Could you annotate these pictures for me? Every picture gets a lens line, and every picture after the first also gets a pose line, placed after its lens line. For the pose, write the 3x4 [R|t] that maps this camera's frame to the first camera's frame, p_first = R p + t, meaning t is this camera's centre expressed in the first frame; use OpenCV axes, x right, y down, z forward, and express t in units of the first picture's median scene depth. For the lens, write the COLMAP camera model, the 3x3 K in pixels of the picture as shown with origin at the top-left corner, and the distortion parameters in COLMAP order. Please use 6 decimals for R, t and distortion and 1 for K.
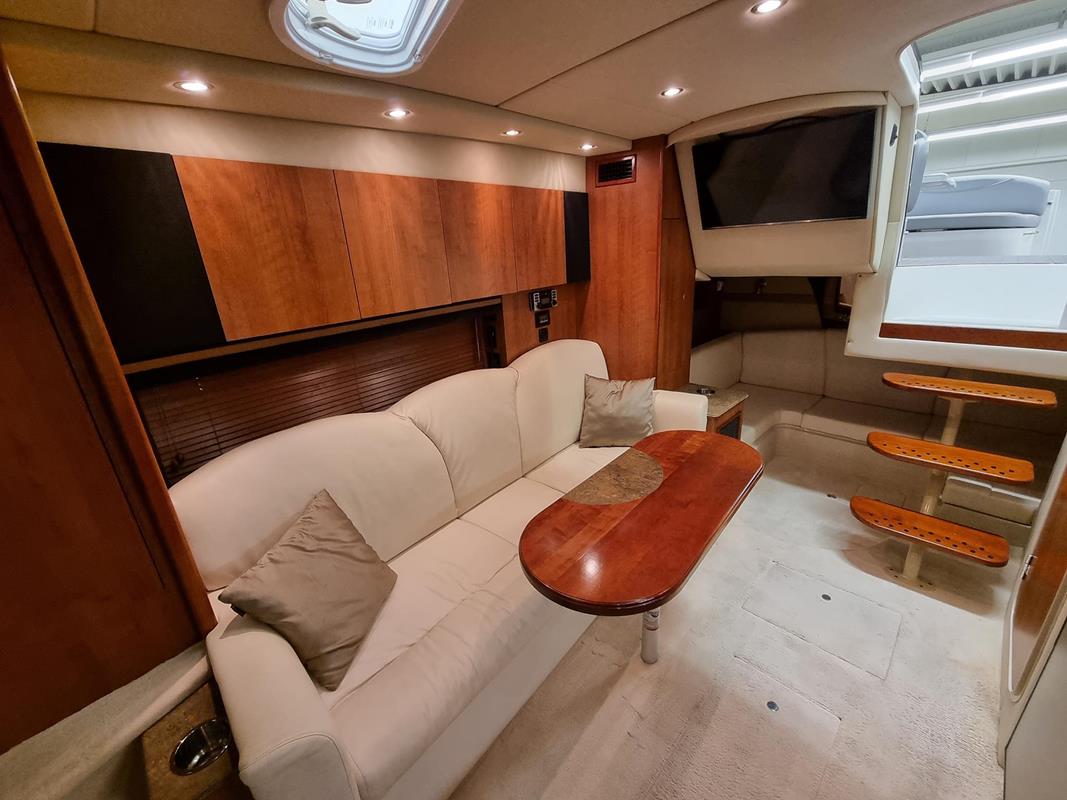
lens RADIAL K [[433.8, 0, 532.3], [0, 433.8, 401.2], [0, 0, 1]] dist [0.002242, -0.003187]
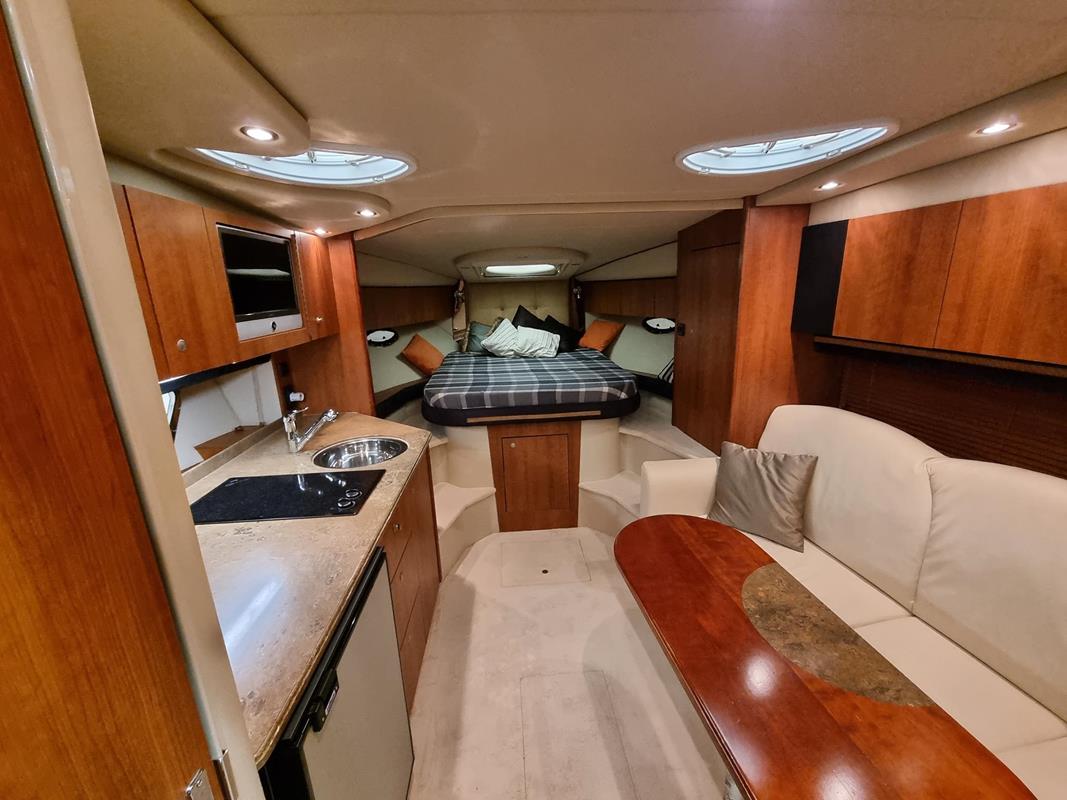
lens RADIAL K [[433.8, 0, 532.3], [0, 433.8, 401.2], [0, 0, 1]] dist [0.002242, -0.003187]
pose [[-0.648035, 0.271248, -0.711671, 0.801112], [-0.183786, 0.851119, 0.491750, -0.352568], [0.739103, 0.449467, -0.501703, 0.769932]]
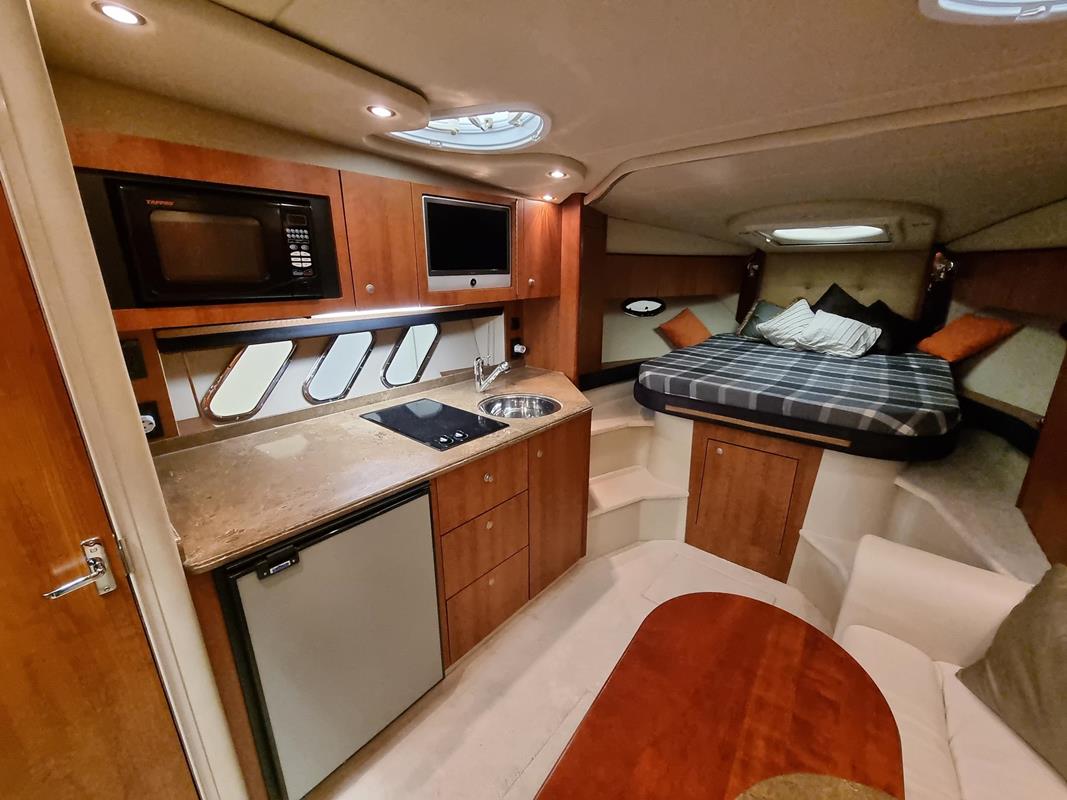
lens RADIAL K [[433.8, 0, 532.3], [0, 433.8, 401.2], [0, 0, 1]] dist [0.002242, -0.003187]
pose [[-0.994809, 0.083567, -0.058070, 0.373291], [0.032367, 0.800852, 0.597986, -0.341423], [0.096478, 0.593003, -0.799400, 0.898723]]
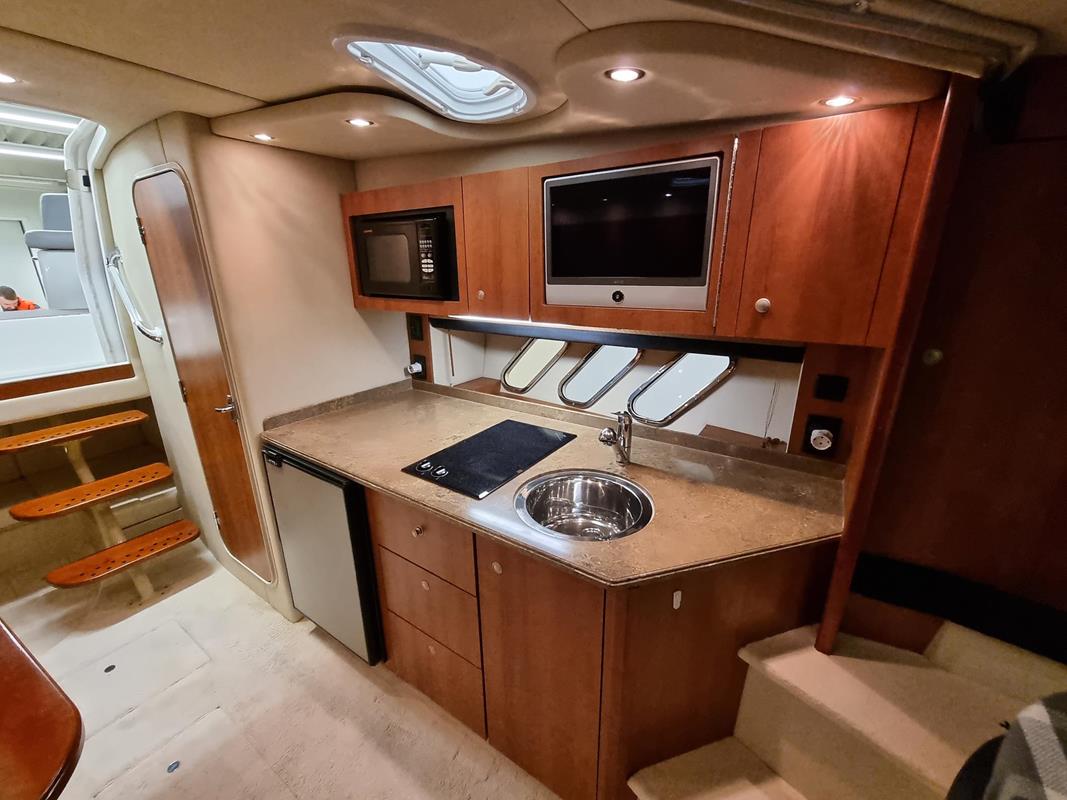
lens RADIAL K [[433.8, 0, 532.3], [0, 433.8, 401.2], [0, 0, 1]] dist [0.002242, -0.003187]
pose [[-0.208639, -0.234505, 0.949461, -0.283916], [0.346326, 0.890202, 0.295972, -0.020051], [-0.914619, 0.390574, -0.104516, 0.054842]]
